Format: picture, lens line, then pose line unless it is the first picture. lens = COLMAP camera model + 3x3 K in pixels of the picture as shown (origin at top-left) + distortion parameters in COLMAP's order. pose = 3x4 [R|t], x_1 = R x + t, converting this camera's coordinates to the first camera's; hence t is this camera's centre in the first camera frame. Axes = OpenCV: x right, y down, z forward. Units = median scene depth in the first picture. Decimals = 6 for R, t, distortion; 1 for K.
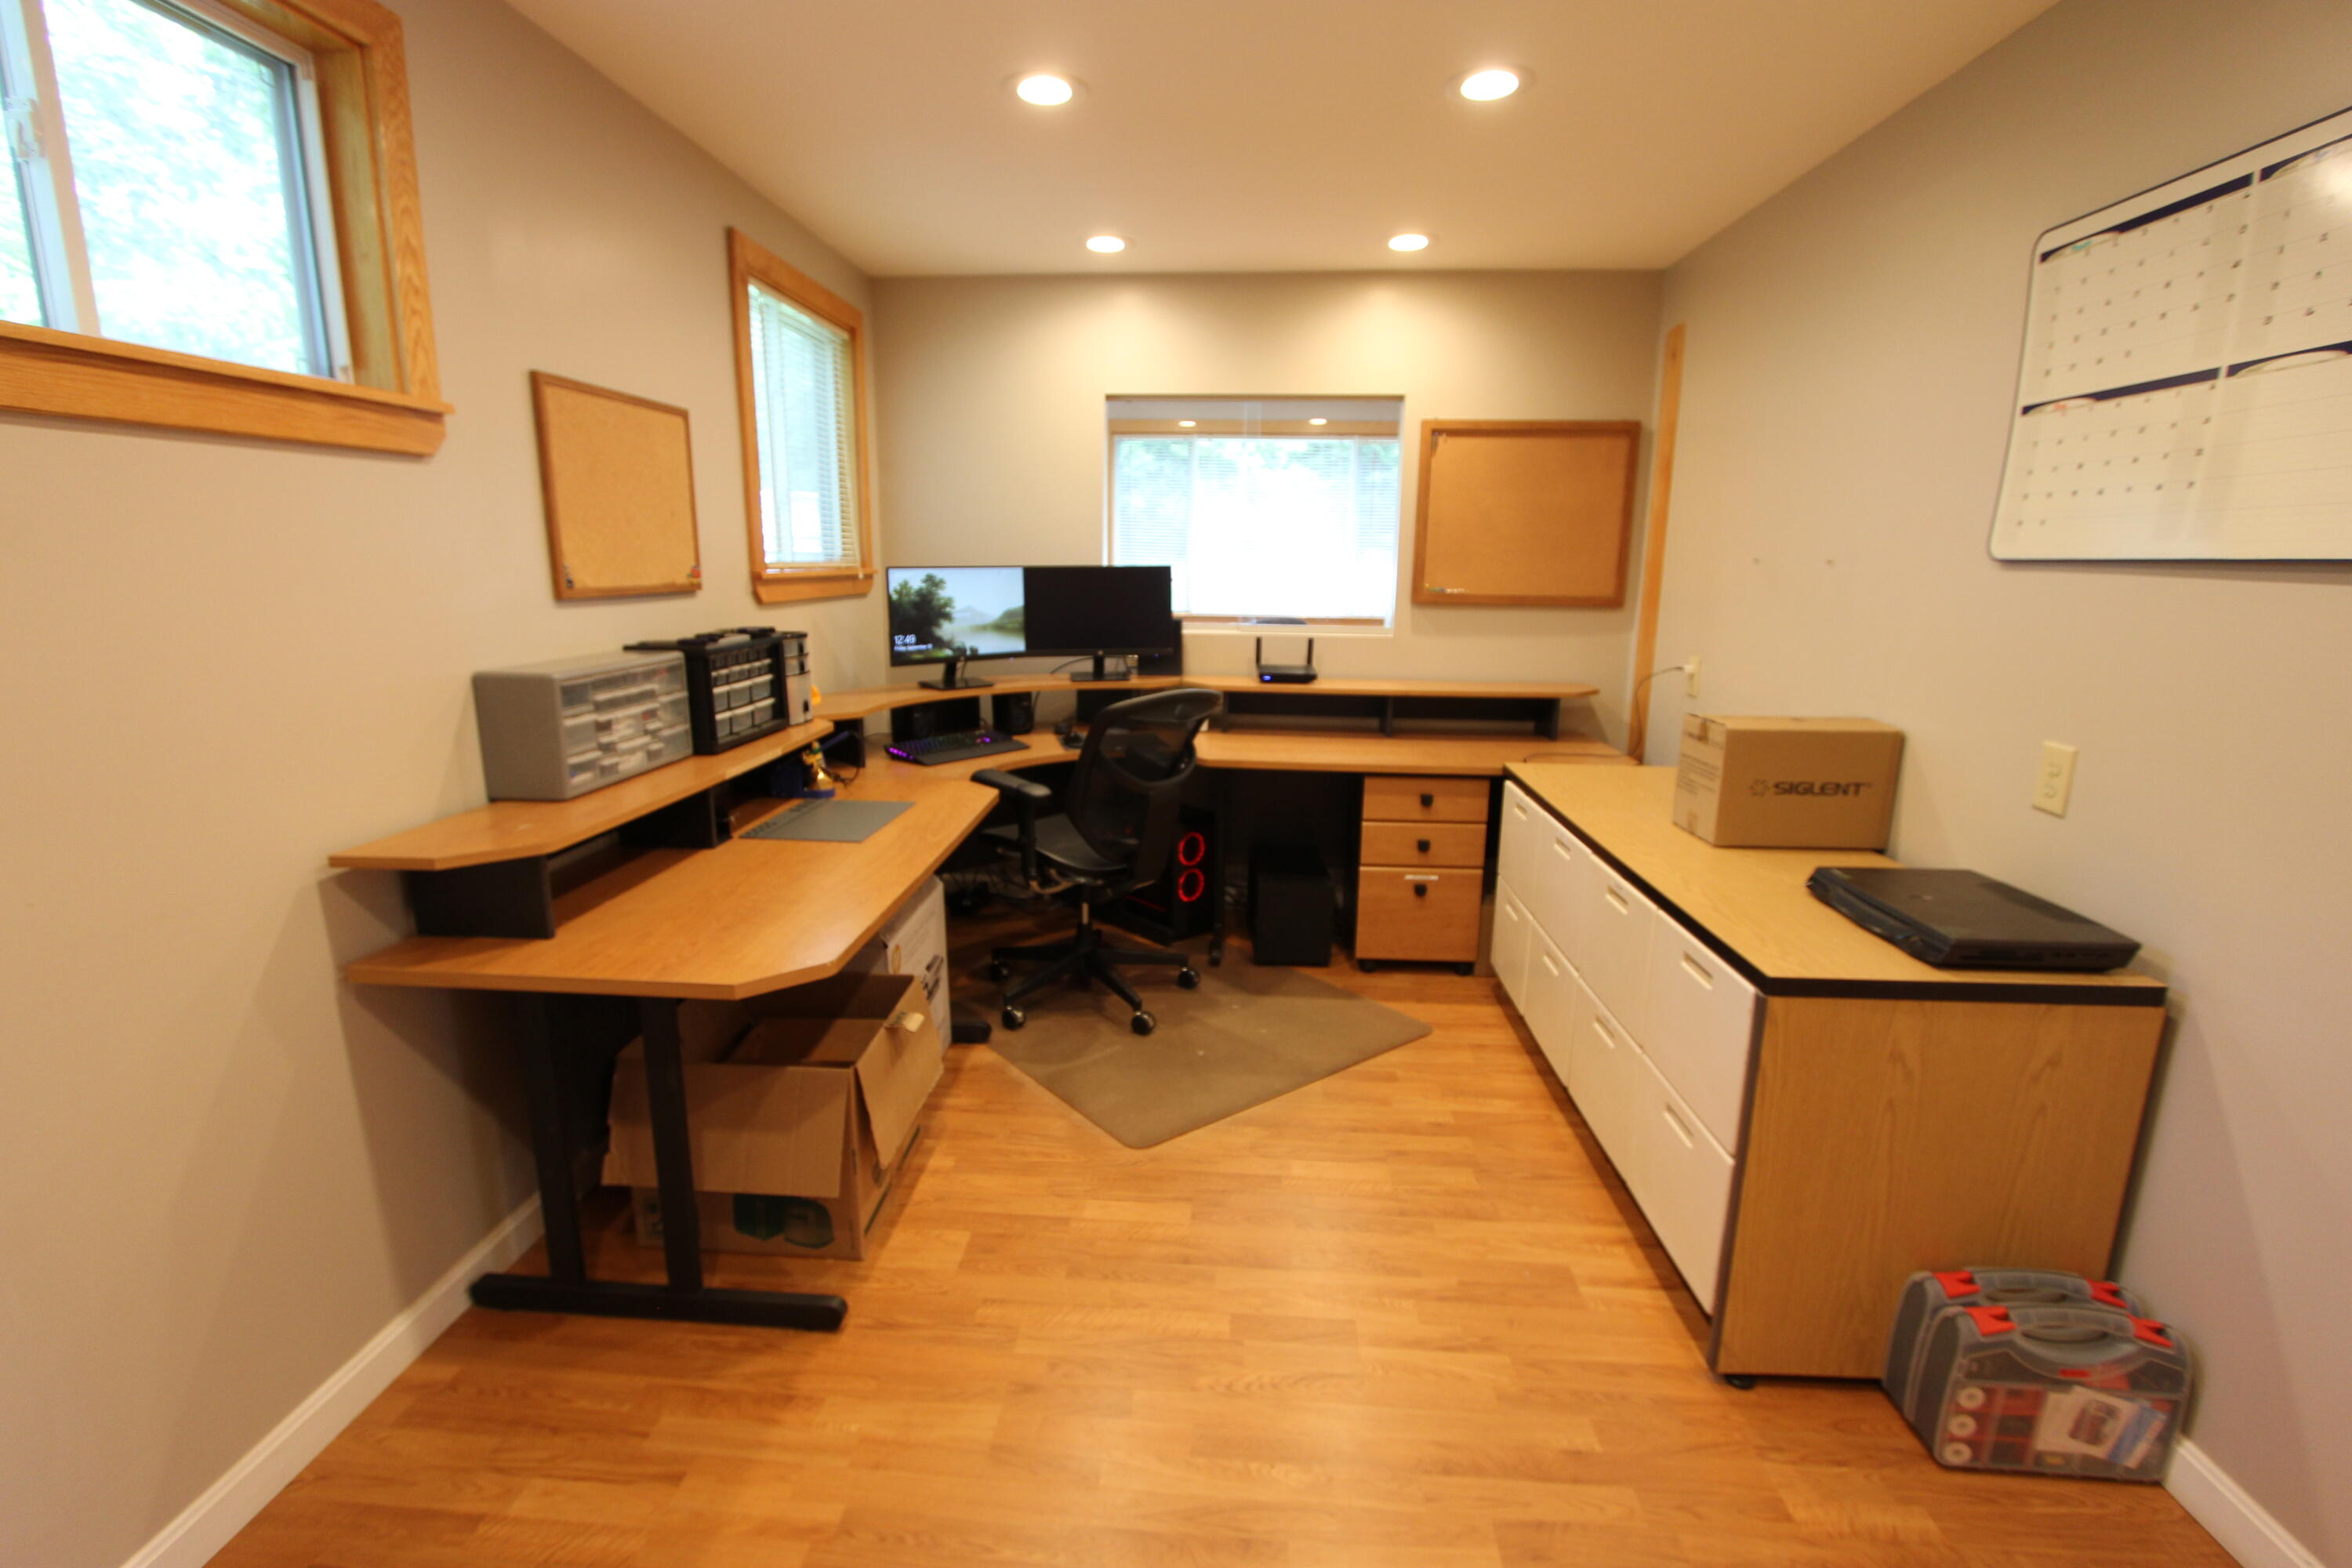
lens RADIAL K [[1084.4, 0, 1153.3], [0, 1084.4, 789.1], [0, 0, 1]] dist [-0.021386, 0.003548]
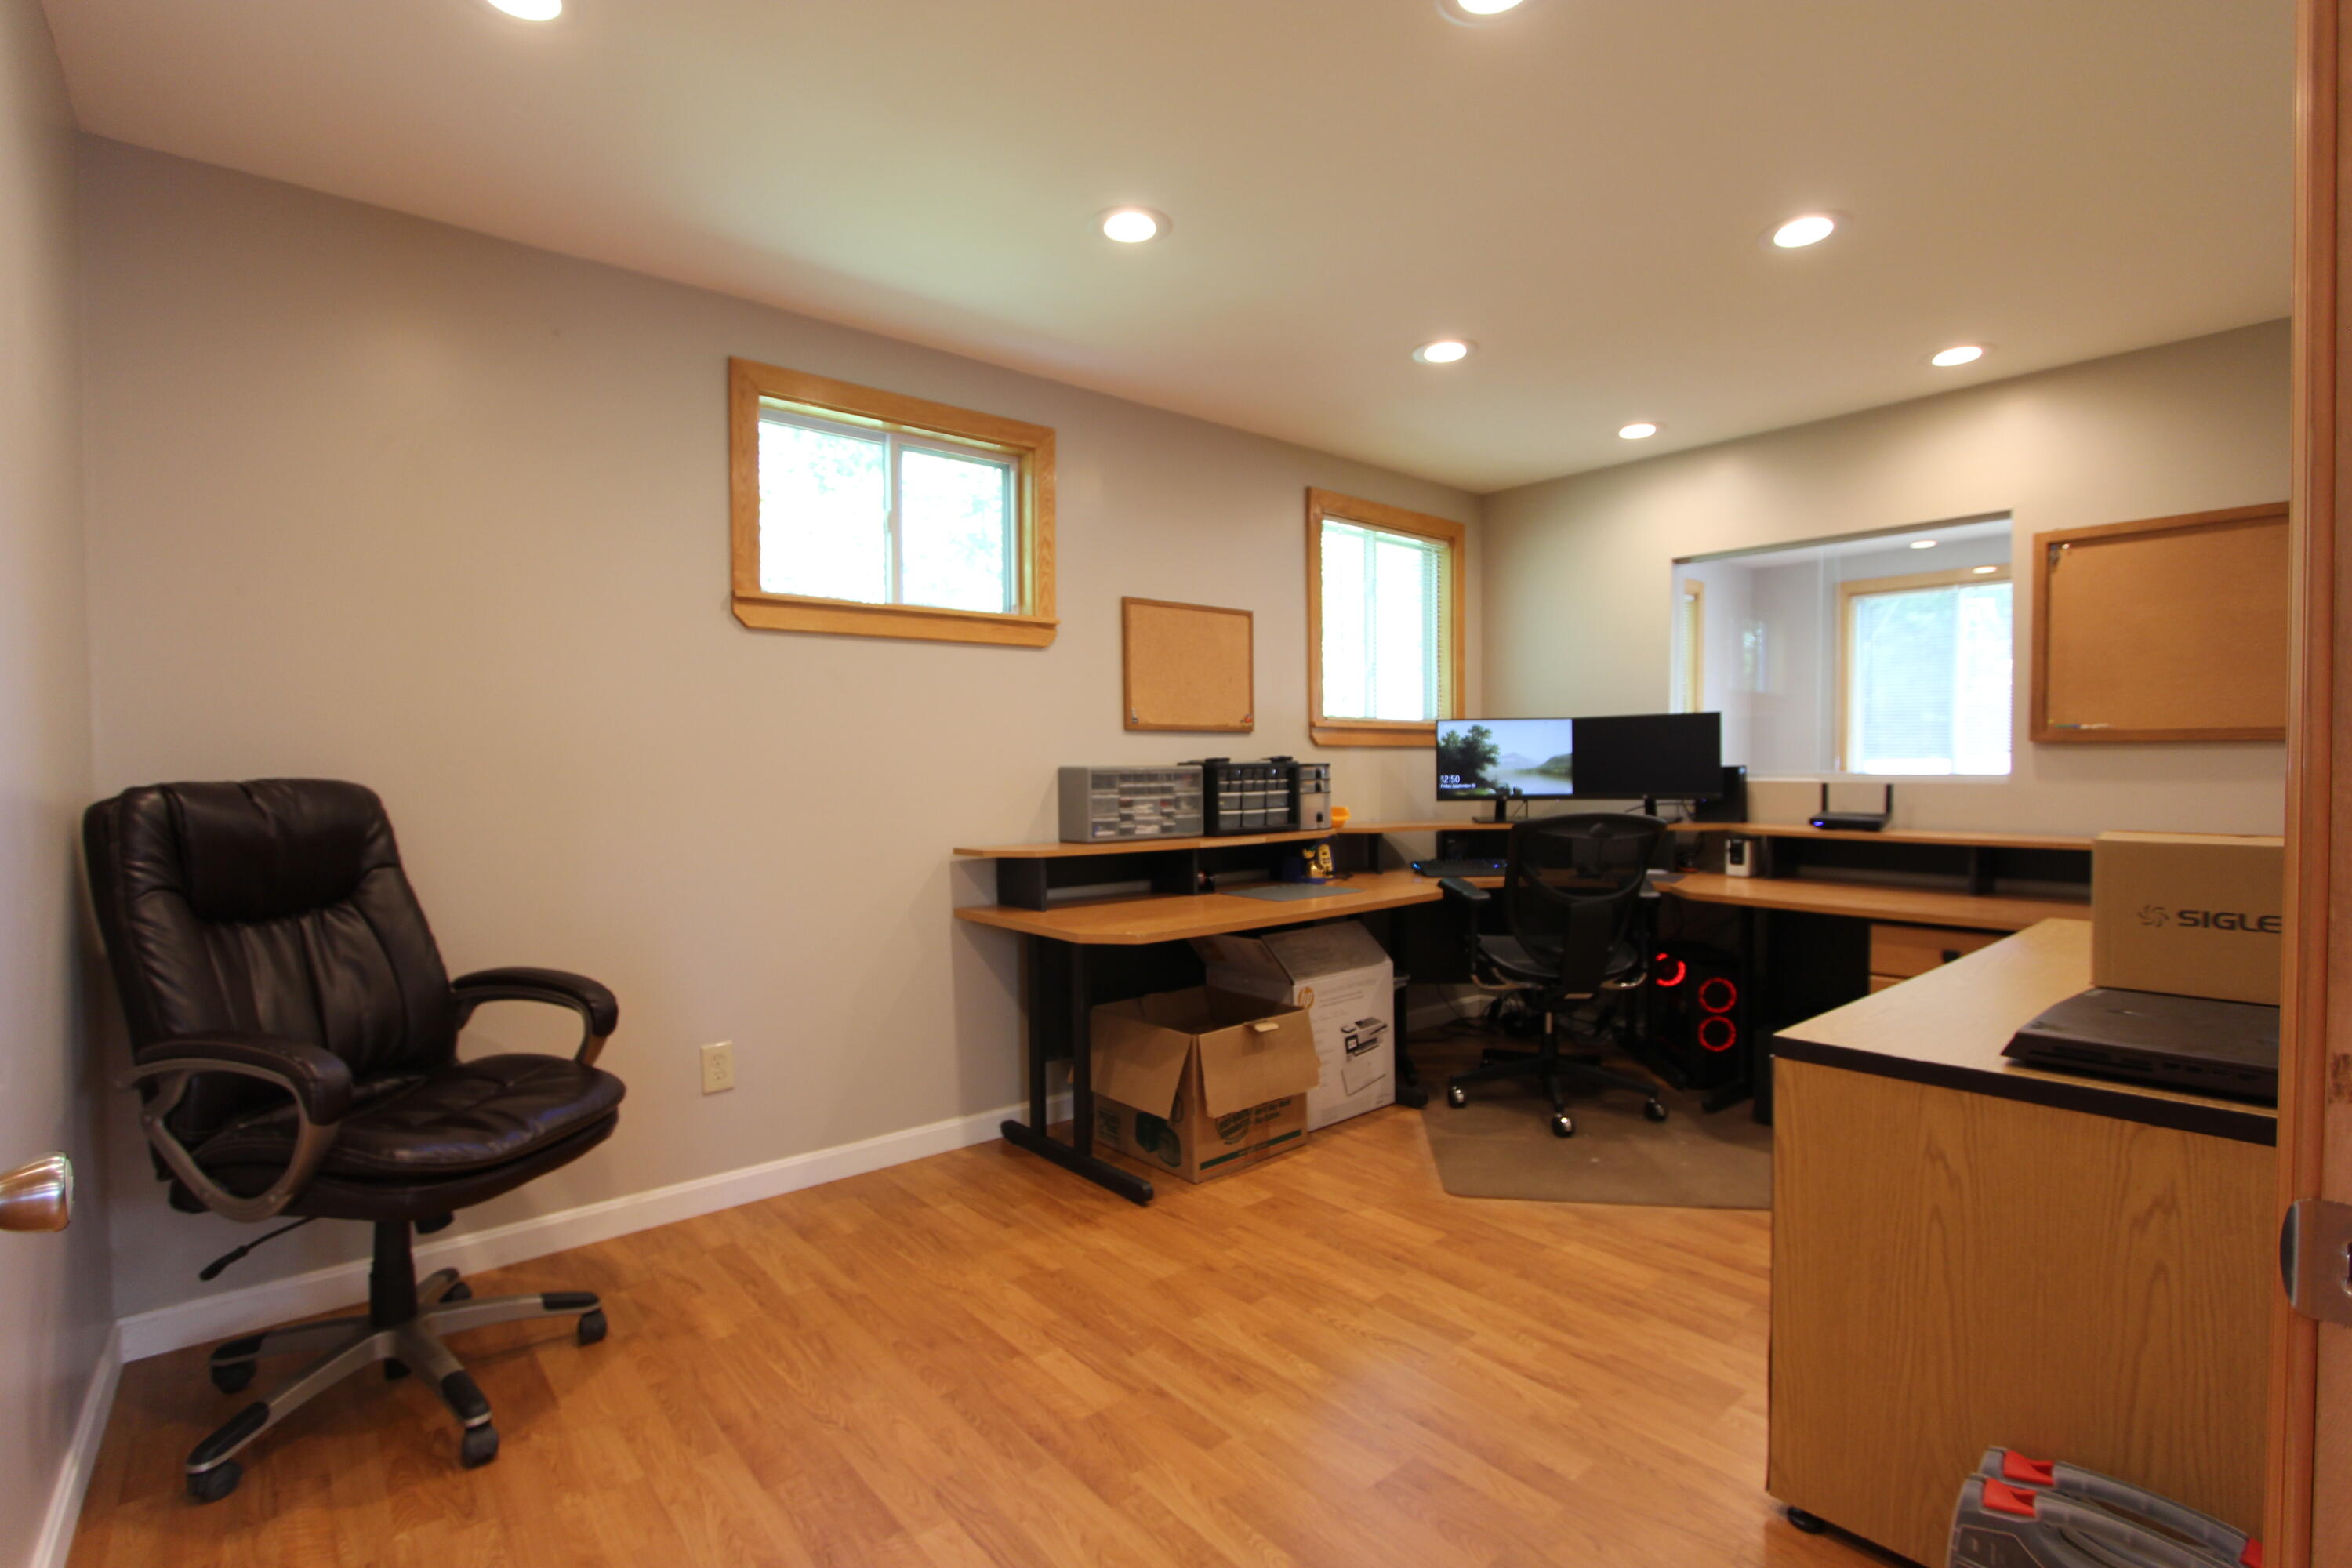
lens RADIAL K [[1084.4, 0, 1157.1], [0, 1084.4, 788.8], [0, 0, 1]] dist [-0.021386, 0.003548]
pose [[0.696519, 0.003658, -0.717529, 0.614694], [-0.138158, 0.981959, -0.129107, 0.110139], [0.704112, 0.189058, 0.684458, -0.073613]]
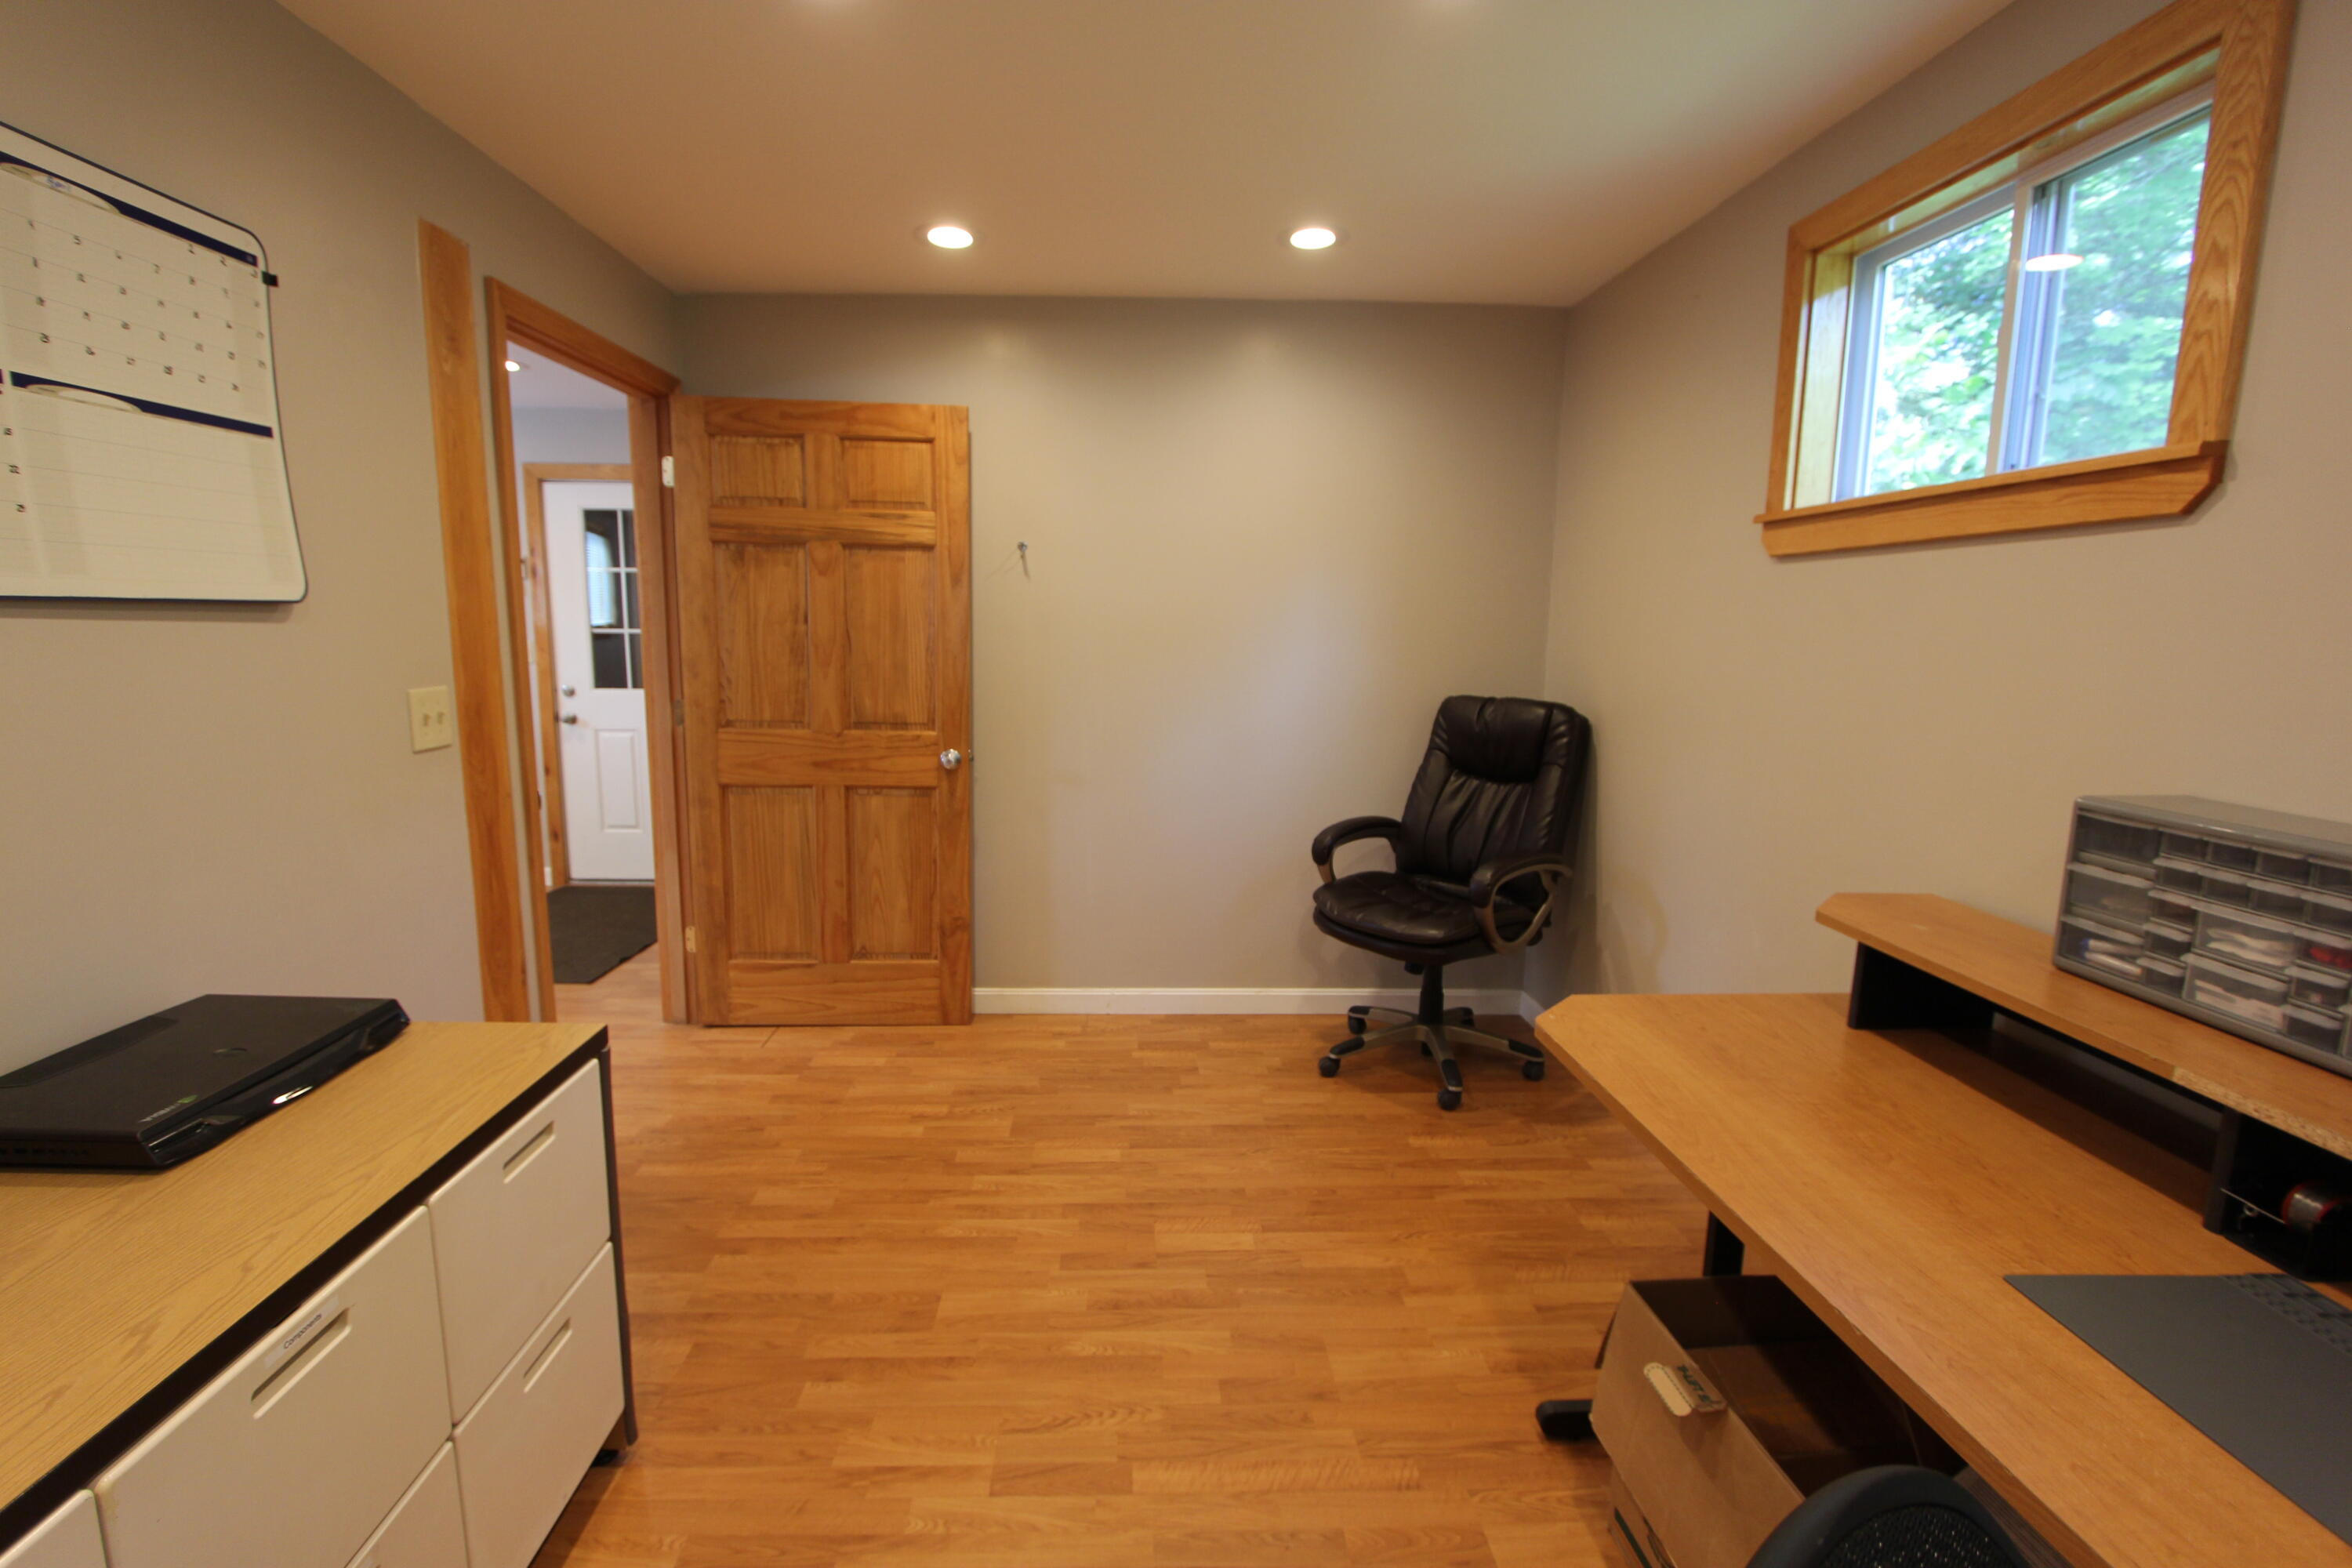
lens RADIAL K [[1084.4, 0, 1155.6], [0, 1084.4, 790.2], [0, 0, 1]] dist [-0.021386, 0.003548]
pose [[-0.993474, -0.003202, -0.114018, 0.126559], [-0.043990, 0.933031, 0.357097, -0.282573], [0.105238, 0.359782, -0.927082, 1.322596]]
